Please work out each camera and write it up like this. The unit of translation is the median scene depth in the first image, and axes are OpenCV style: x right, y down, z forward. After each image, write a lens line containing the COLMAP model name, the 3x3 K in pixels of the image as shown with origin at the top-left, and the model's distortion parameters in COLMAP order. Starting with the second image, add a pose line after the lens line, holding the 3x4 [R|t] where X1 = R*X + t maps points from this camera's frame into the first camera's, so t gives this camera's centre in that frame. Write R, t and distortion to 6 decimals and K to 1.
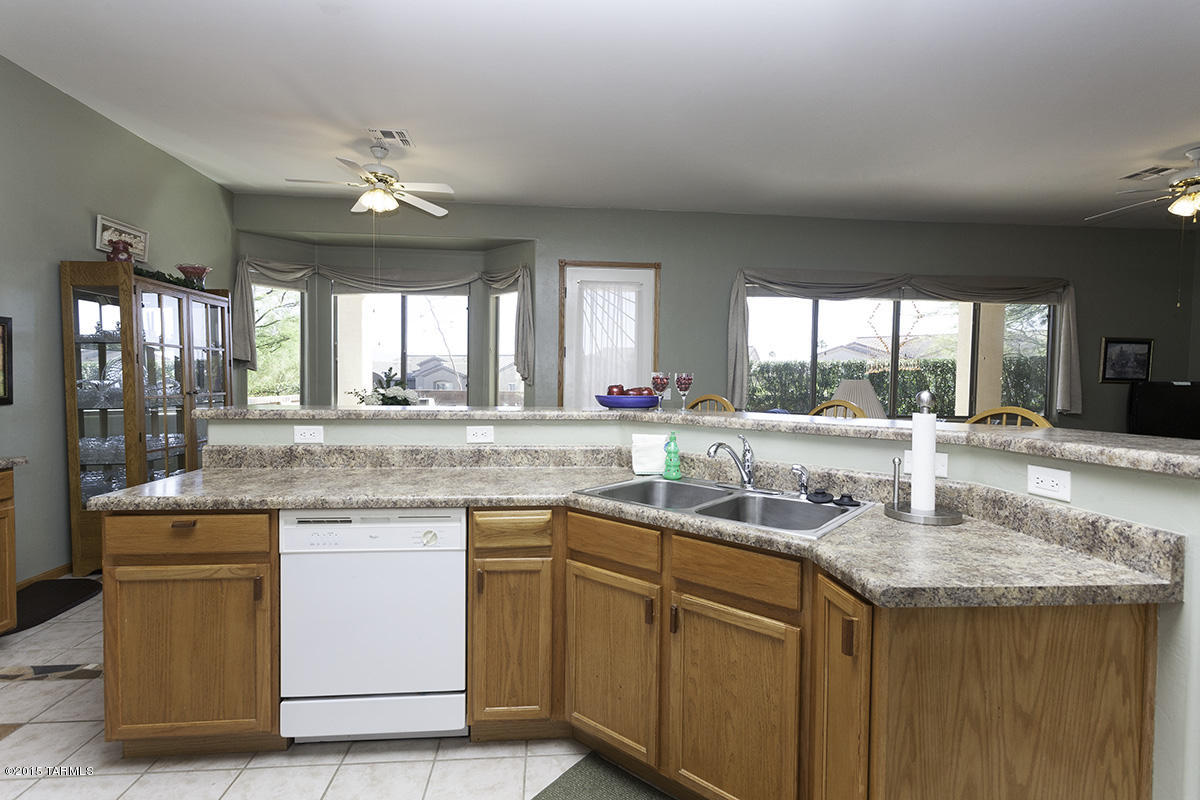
lens RADIAL K [[517.9, 0, 588.6], [0, 517.9, 395.0], [0, 0, 1]] dist [-0.018495, -0.000614]
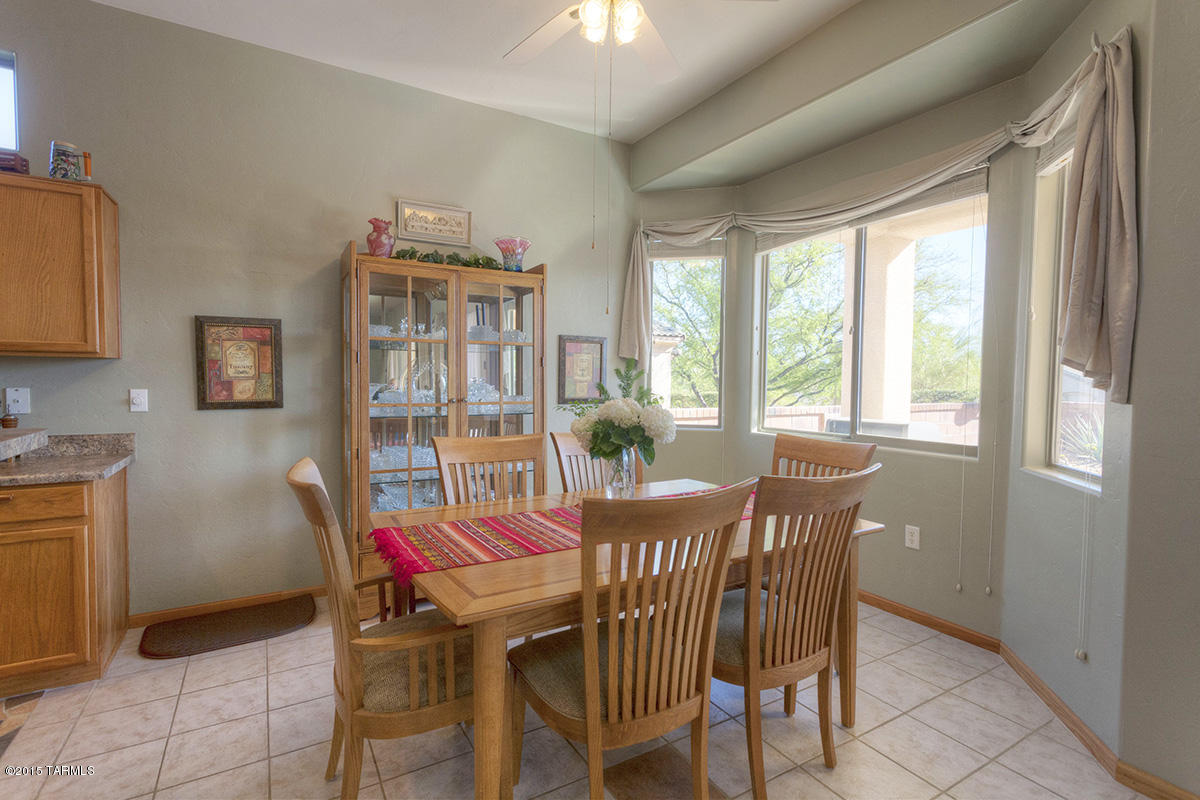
lens RADIAL K [[559.3, 0, 588.3], [0, 559.3, 402.2], [0, 0, 1]] dist [0.003307, -0.000144]
pose [[0.443446, 0.030275, -0.895790, 0.081287], [-0.033477, 0.999291, 0.017201, -0.028611], [0.895676, 0.022361, 0.444146, 0.958901]]
